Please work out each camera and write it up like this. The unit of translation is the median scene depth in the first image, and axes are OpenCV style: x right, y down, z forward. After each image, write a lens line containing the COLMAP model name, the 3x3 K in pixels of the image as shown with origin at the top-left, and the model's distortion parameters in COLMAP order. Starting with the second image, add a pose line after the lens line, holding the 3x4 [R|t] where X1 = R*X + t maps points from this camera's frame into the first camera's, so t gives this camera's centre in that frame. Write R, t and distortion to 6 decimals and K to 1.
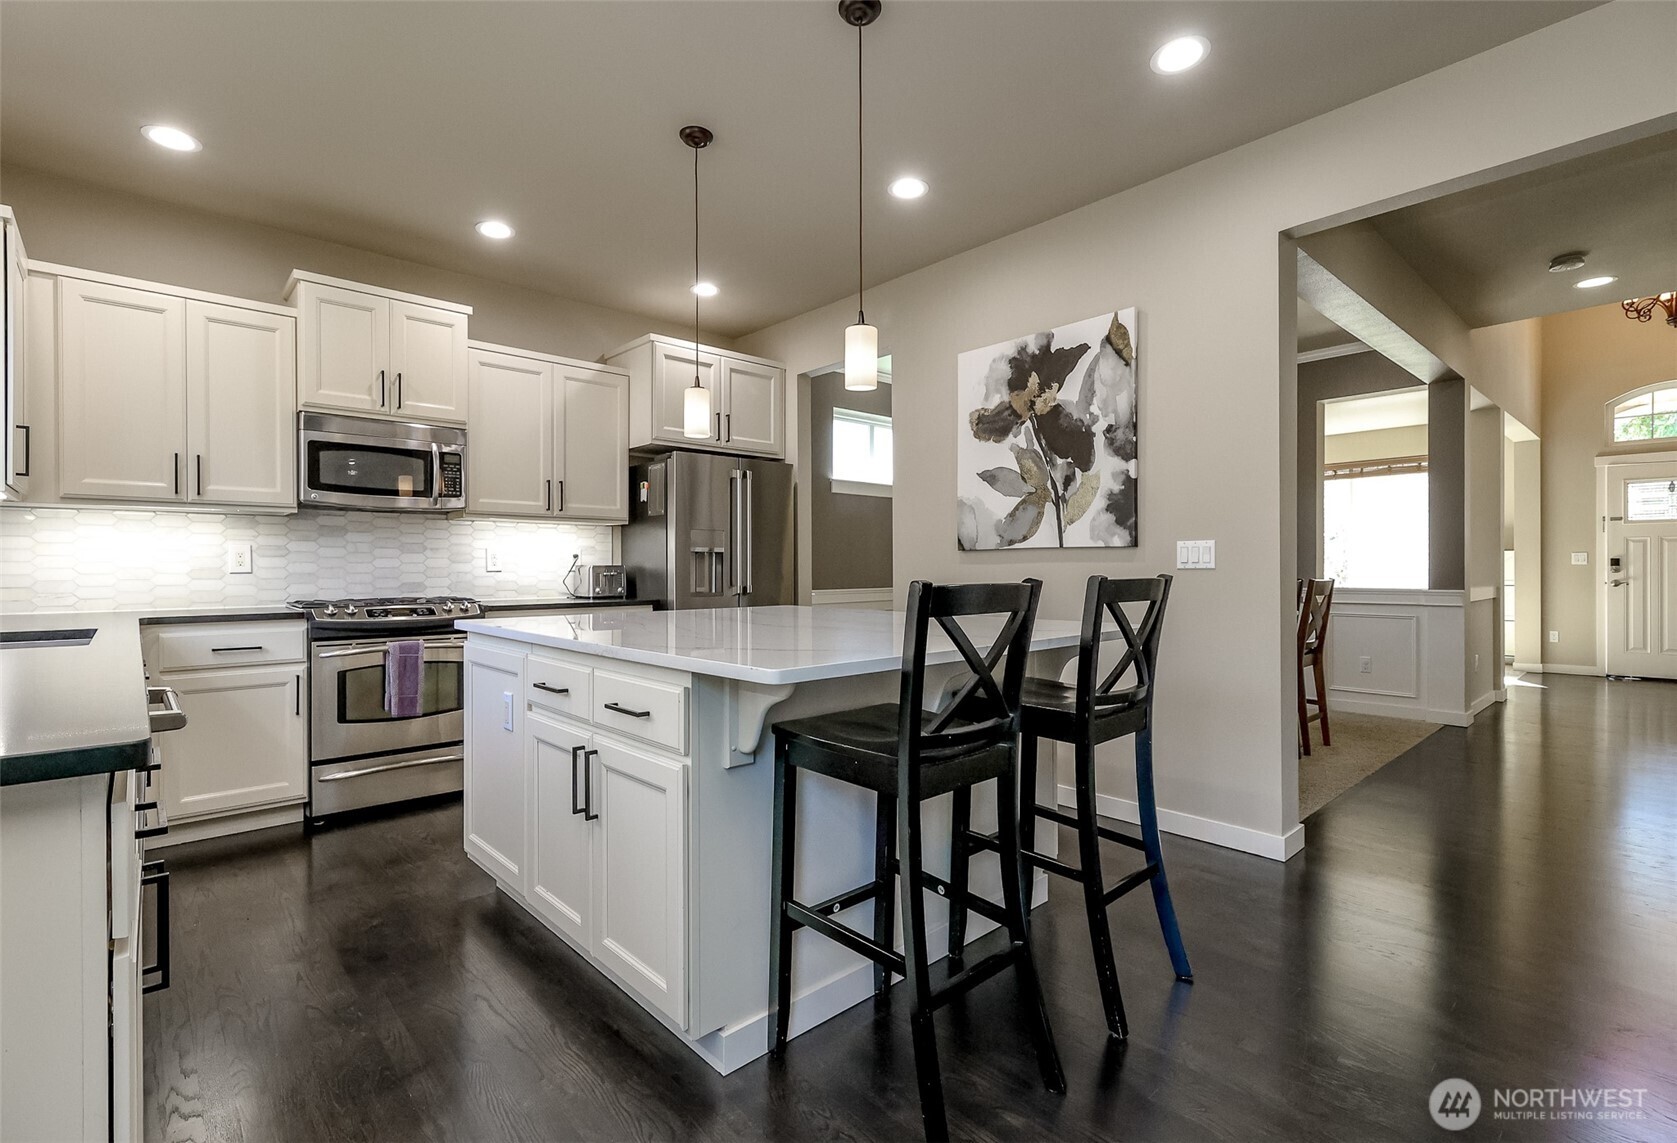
lens RADIAL K [[762.9, 0, 842.7], [0, 762.9, 569.9], [0, 0, 1]] dist [0.005255, -0.000858]
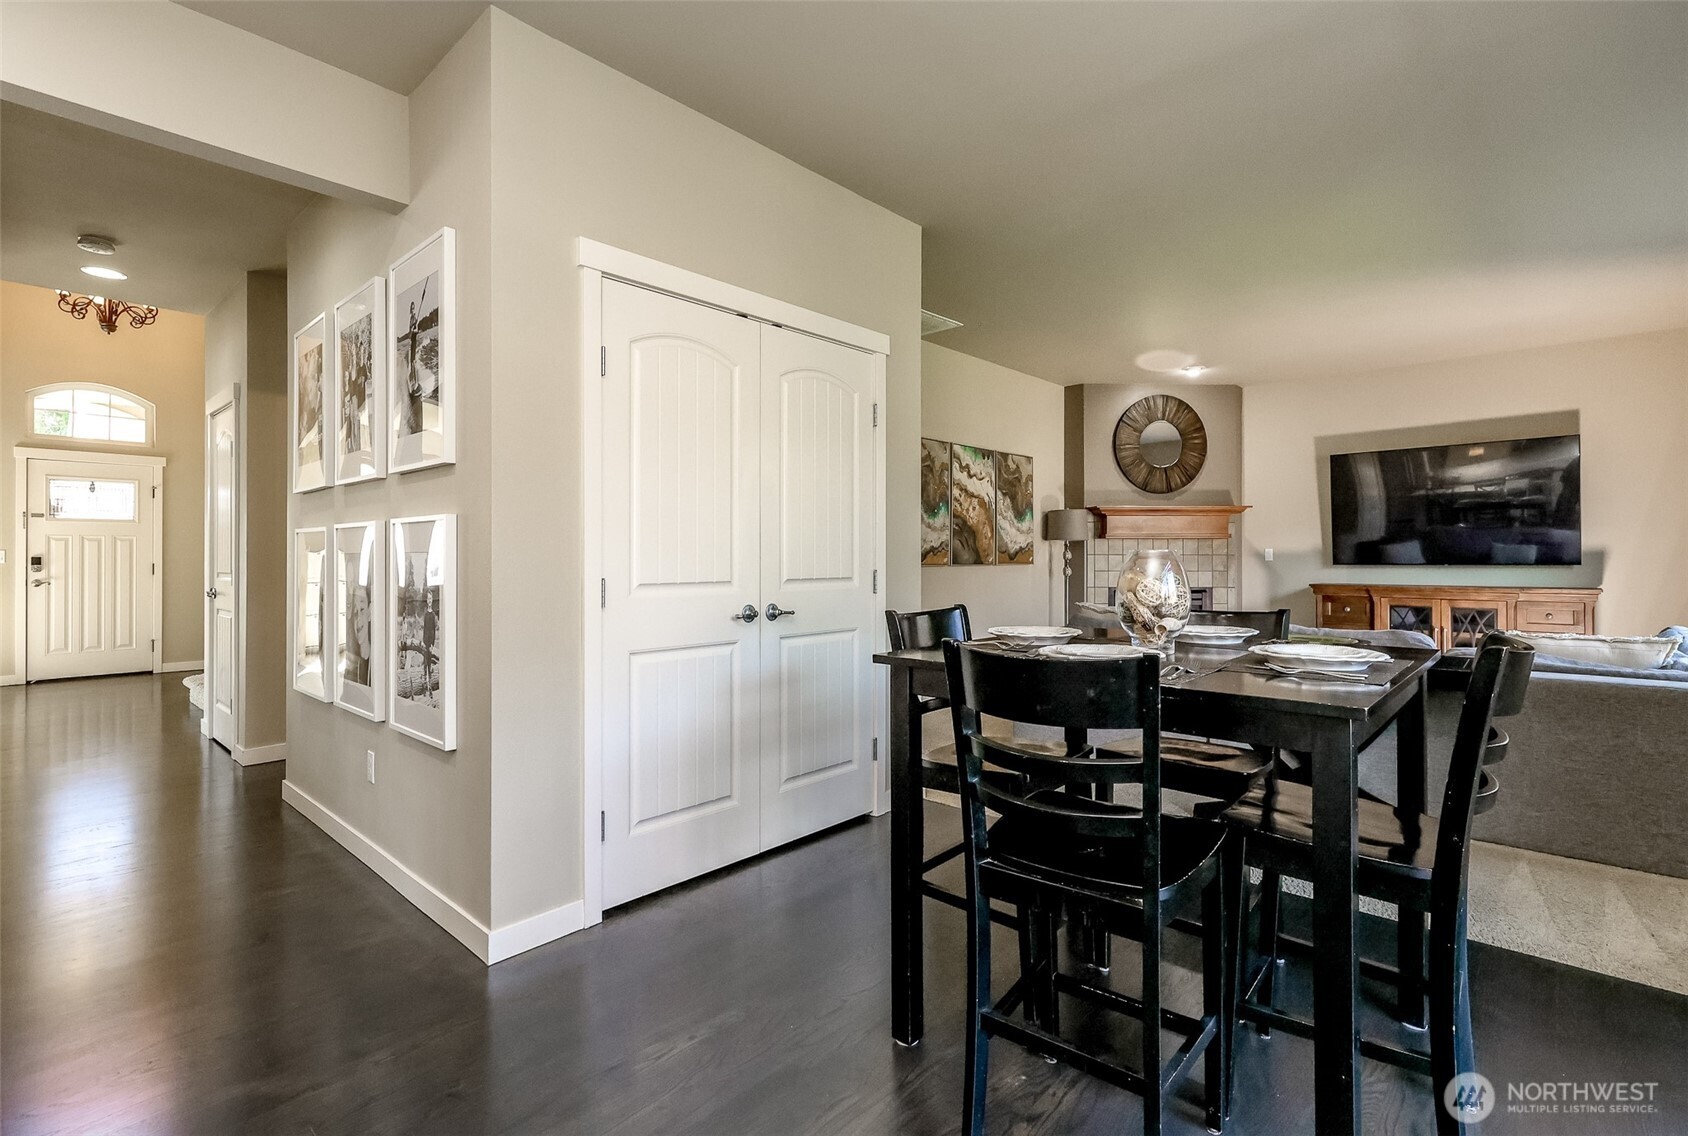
lens RADIAL K [[775.4, 0, 854.5], [0, 775.4, 552.1], [0, 0, 1]] dist [0.004129, -0.001196]
pose [[-0.090838, 0.010102, 0.995814, -0.084089], [0.006510, 0.999933, -0.009549, -0.011841], [-0.995844, 0.005616, -0.090898, 0.185884]]
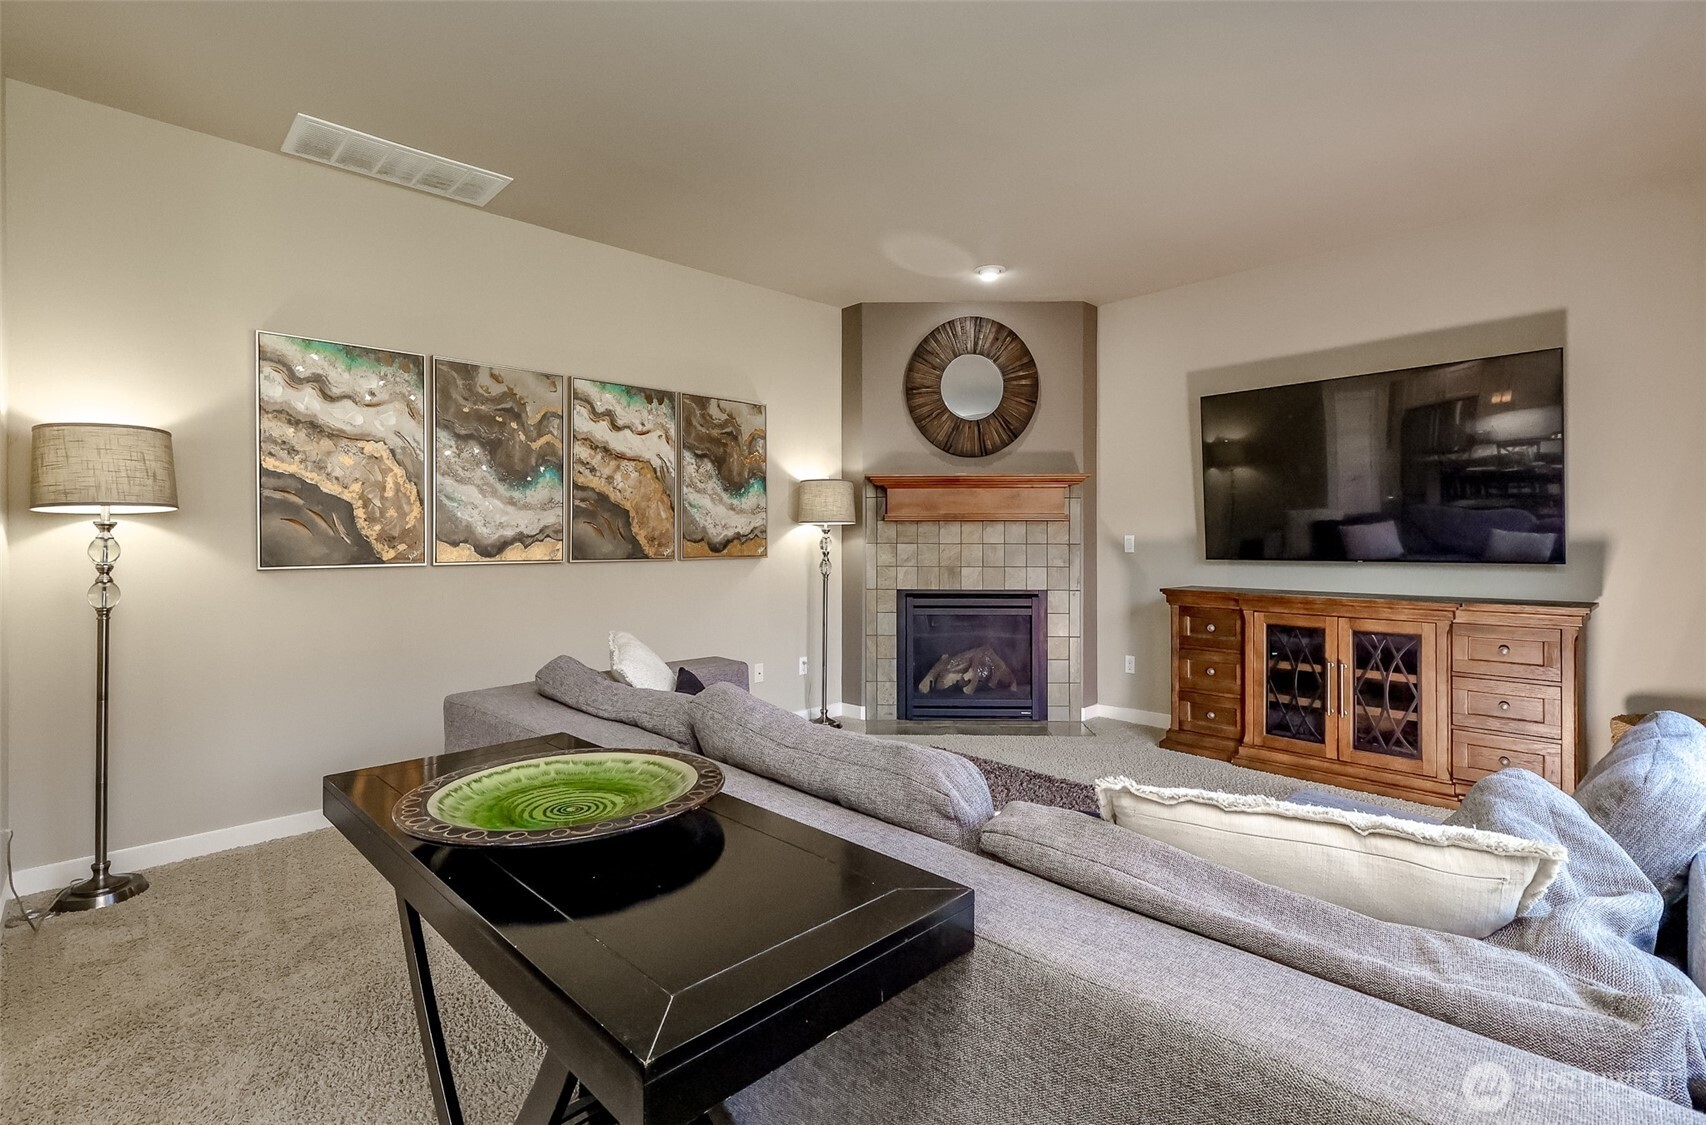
lens RADIAL K [[786.1, 0, 856.3], [0, 786.1, 532.0], [0, 0, 1]] dist [0.005286, 0.000308]
pose [[-0.029202, 0.014599, 0.999467, 0.408217], [0.006015, 0.999878, -0.014430, -0.021087], [-0.999555, 0.005591, -0.029286, -0.523145]]
